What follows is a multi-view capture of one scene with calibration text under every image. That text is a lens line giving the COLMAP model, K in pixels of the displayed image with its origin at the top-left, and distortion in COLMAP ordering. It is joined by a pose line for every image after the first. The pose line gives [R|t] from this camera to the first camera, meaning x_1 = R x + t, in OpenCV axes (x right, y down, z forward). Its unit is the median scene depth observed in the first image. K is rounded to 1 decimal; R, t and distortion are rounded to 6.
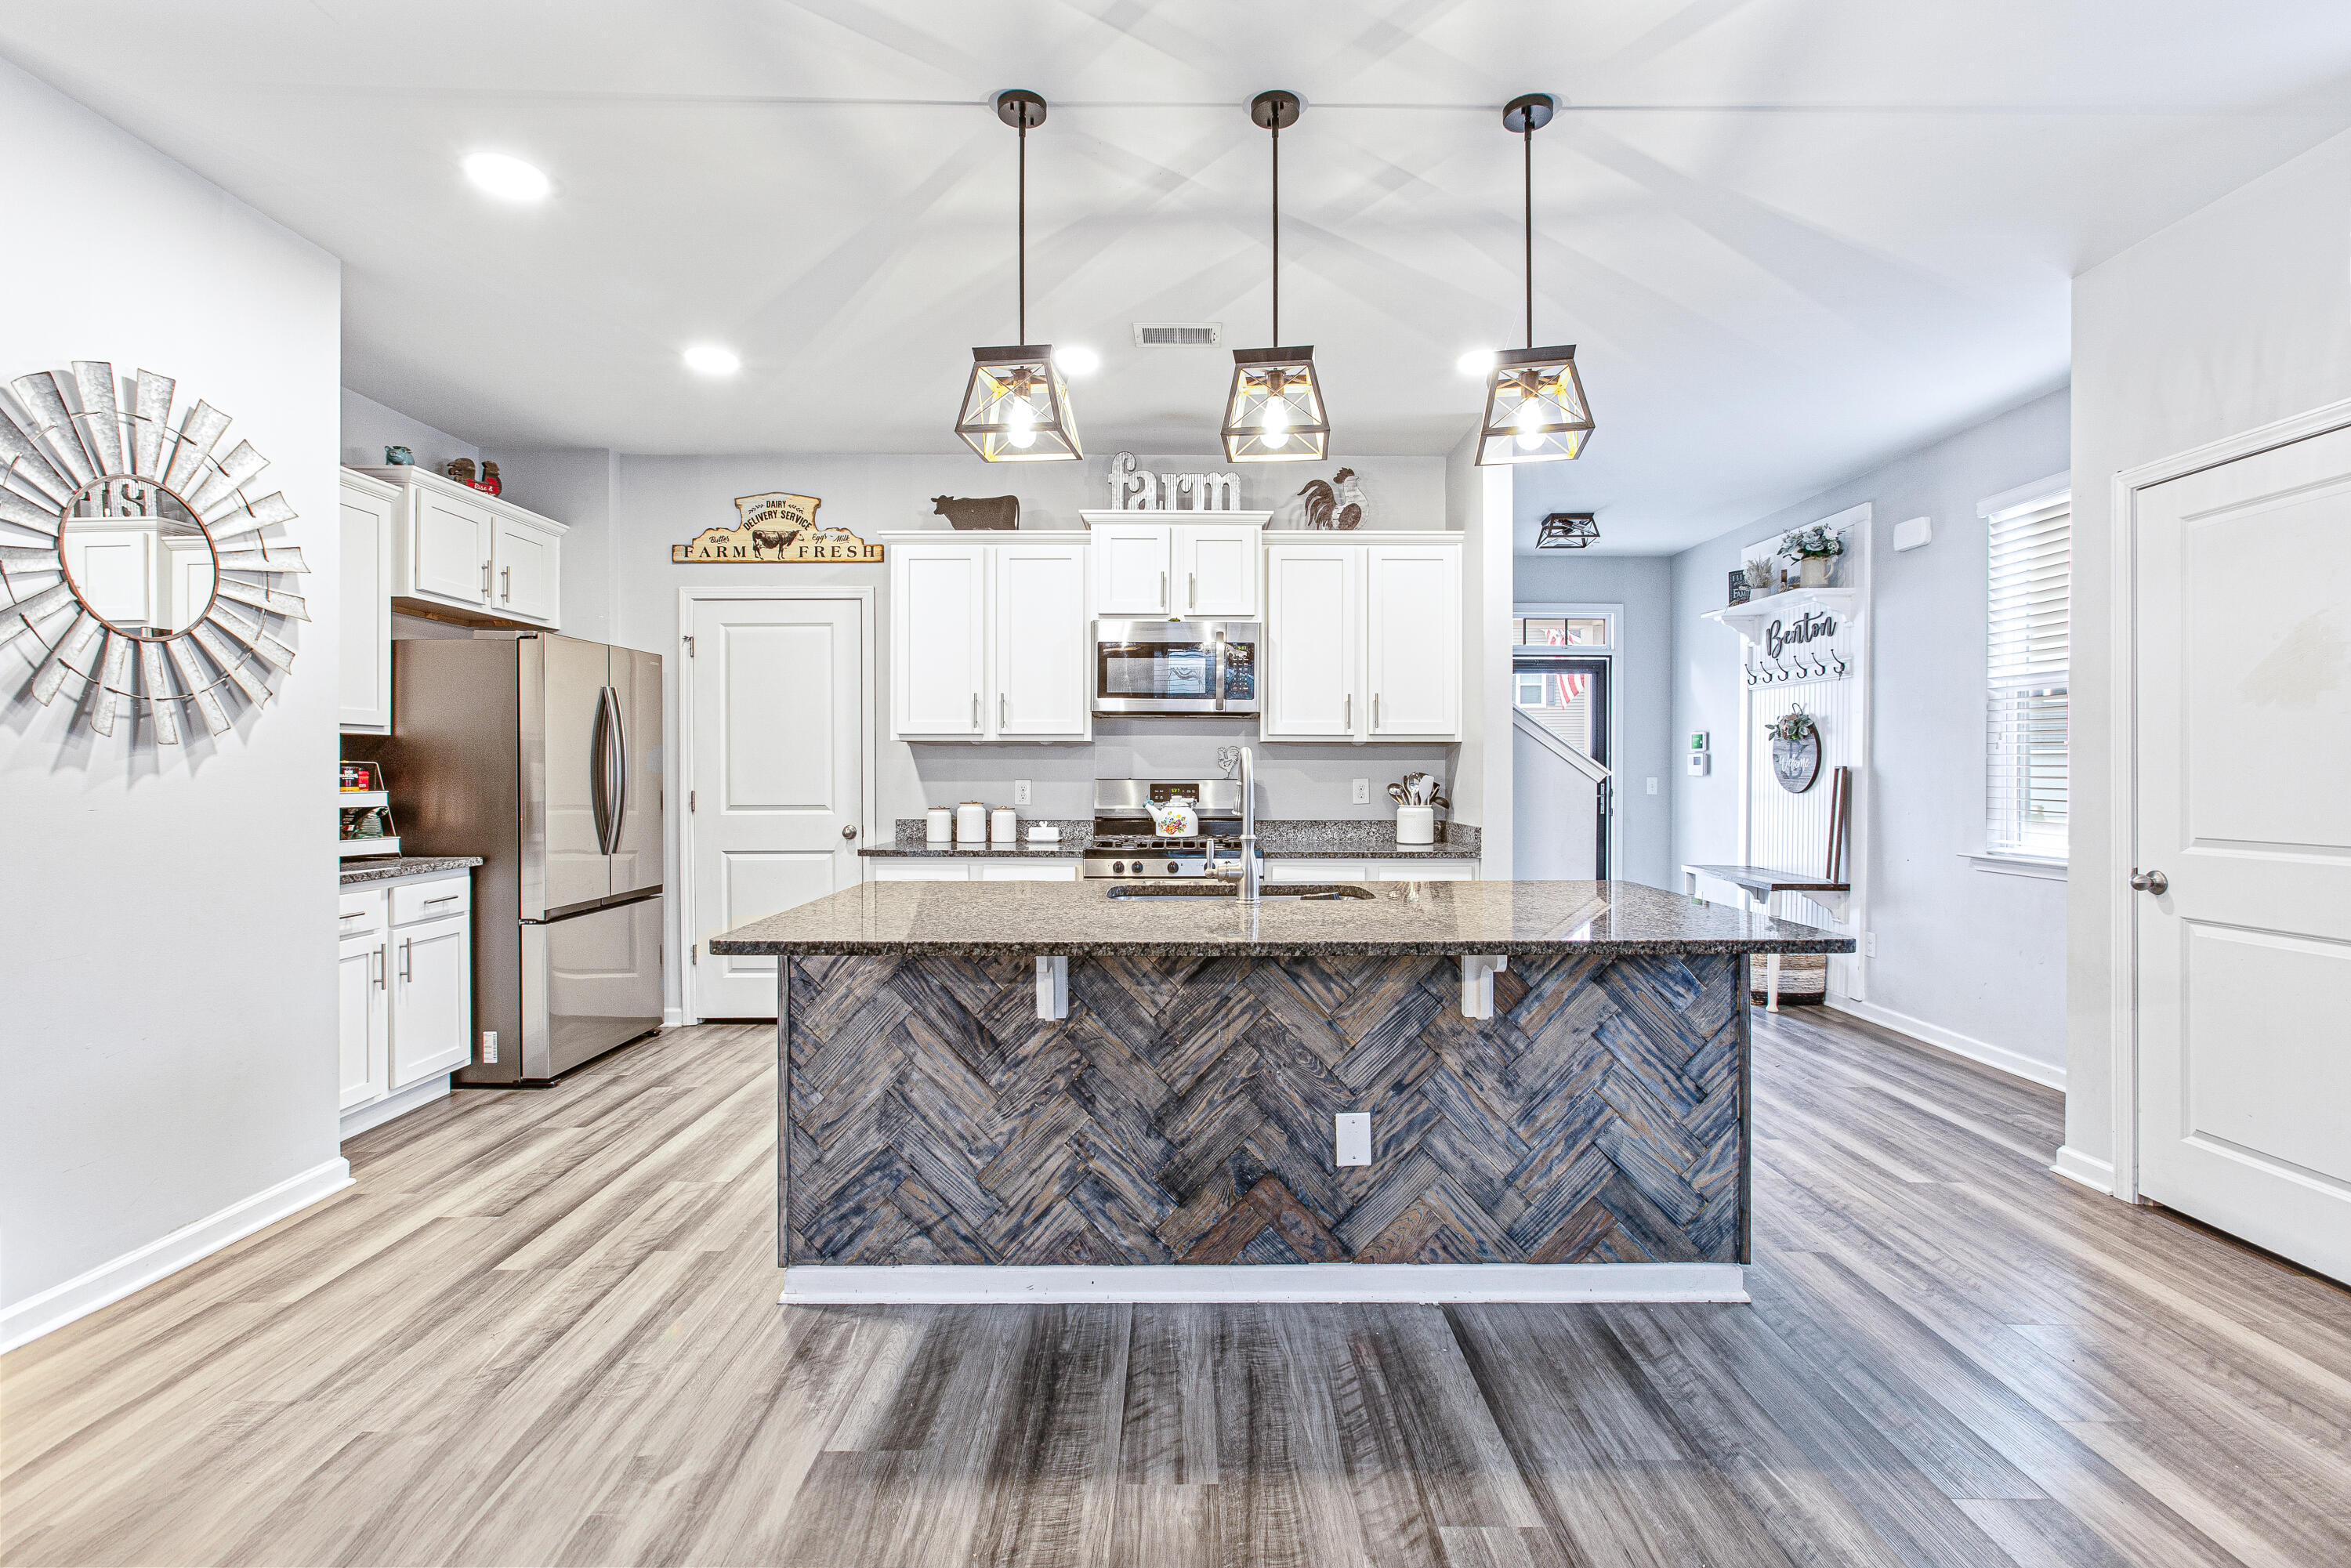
lens RADIAL K [[1068.5, 0, 1181.2], [0, 1068.5, 767.6], [0, 0, 1]] dist [-0.019875, 0.014320]
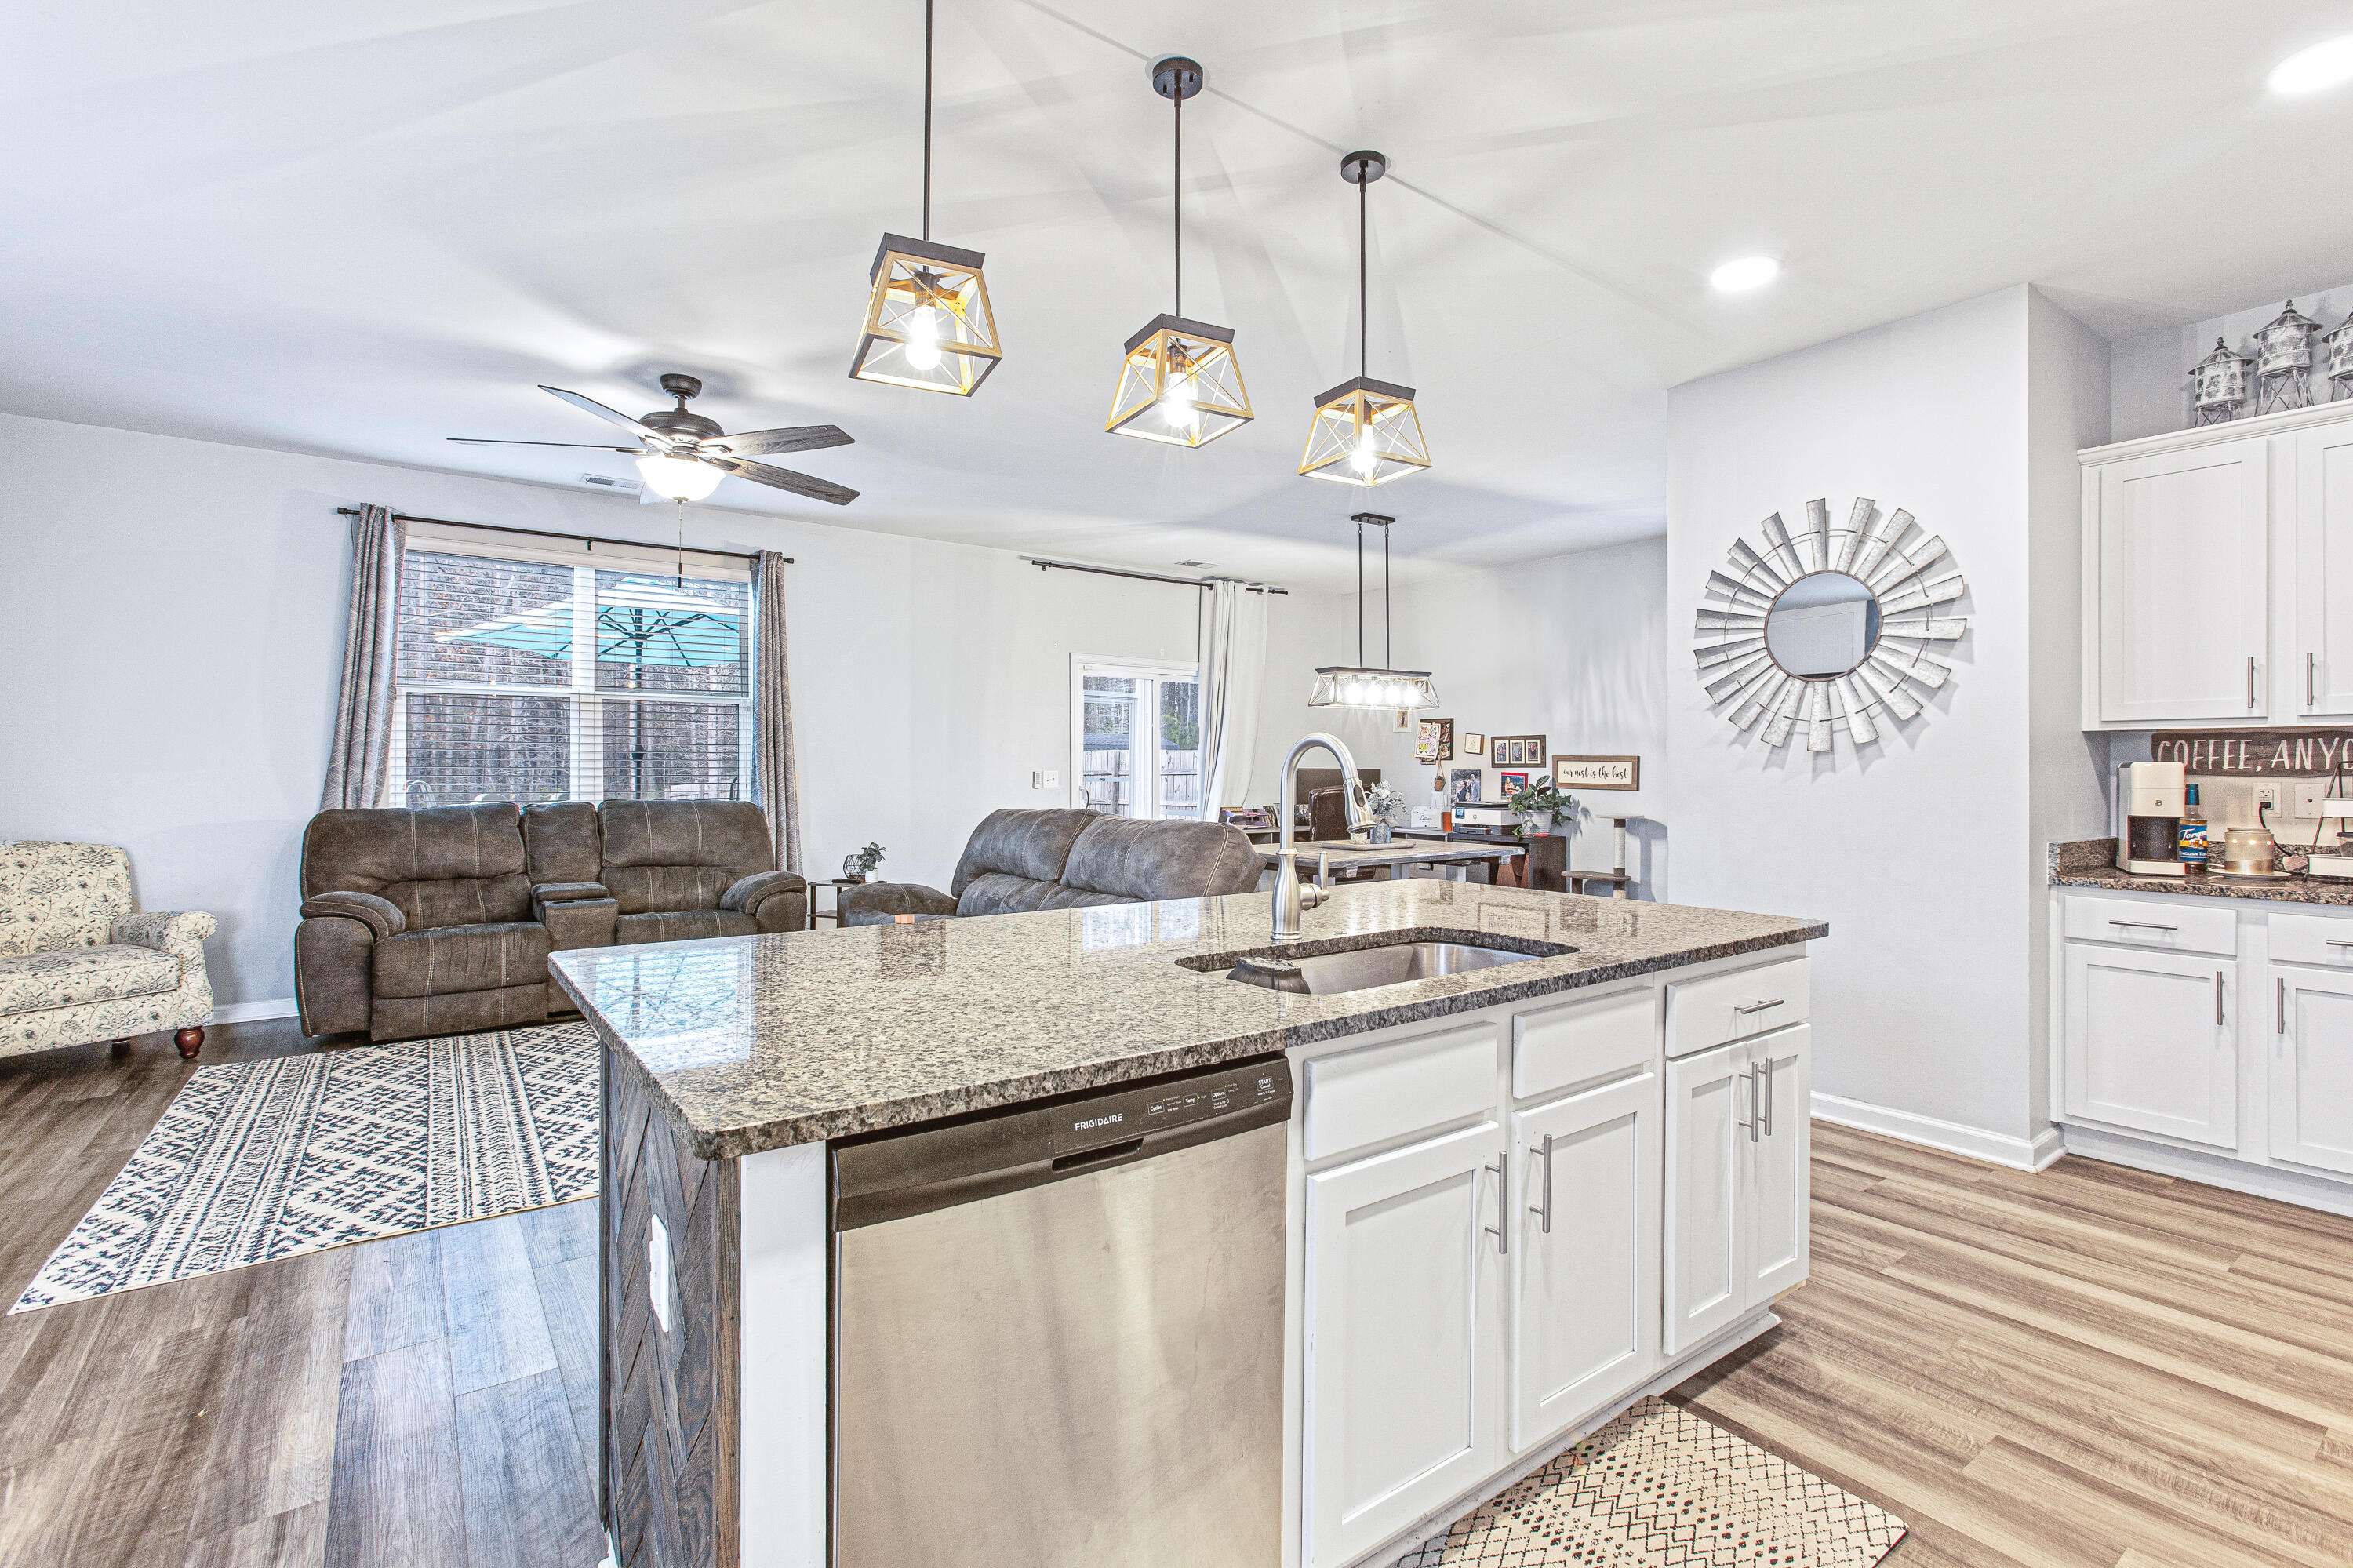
lens RADIAL K [[1069.5, 0, 1182.2], [0, 1069.5, 767.6], [0, 0, 1]] dist [-0.019875, 0.014320]
pose [[-0.806783, -0.005473, -0.590823, 0.499476], [-0.003869, 0.999985, -0.003980, 0.007888], [0.590836, -0.000925, -0.806791, 1.362032]]
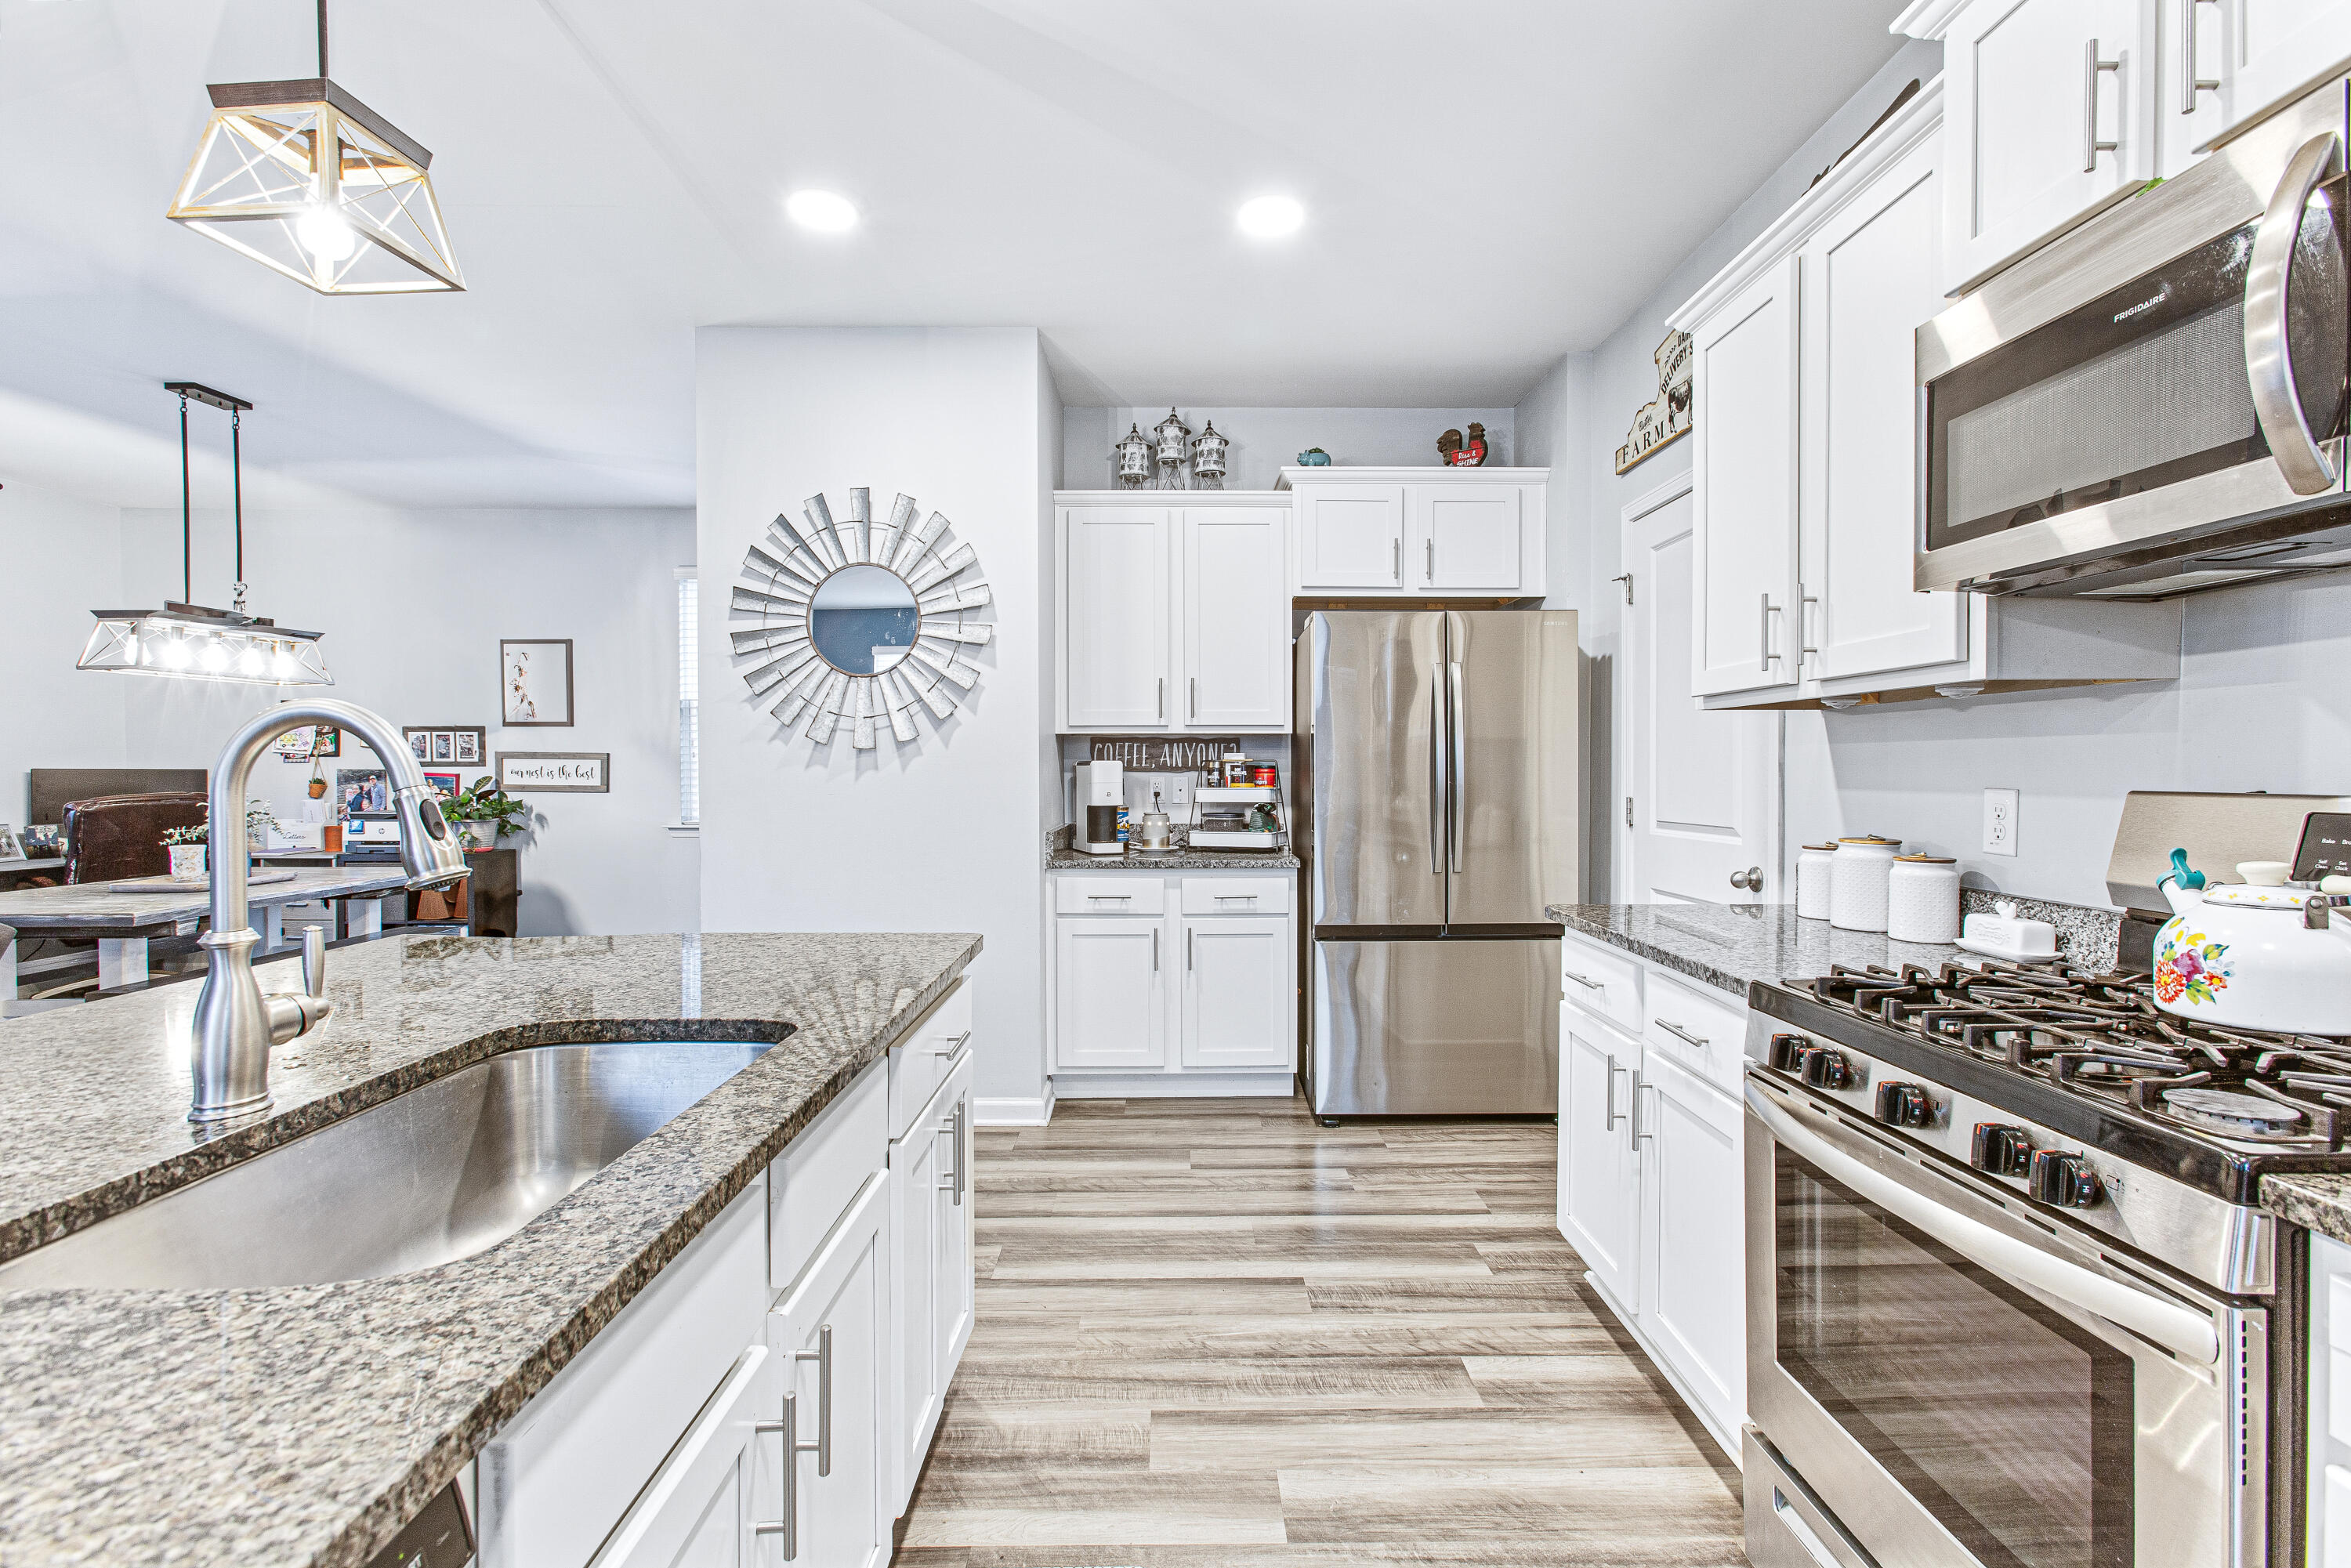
lens RADIAL K [[1068.5, 0, 1175.5], [0, 1068.5, 784.0], [0, 0, 1]] dist [-0.033652, 0.023831]
pose [[0.013291, 0.012251, -0.999837, 0.377946], [0.002887, 0.999920, 0.012291, 0.006993], [0.999907, -0.003050, 0.013255, 1.143387]]
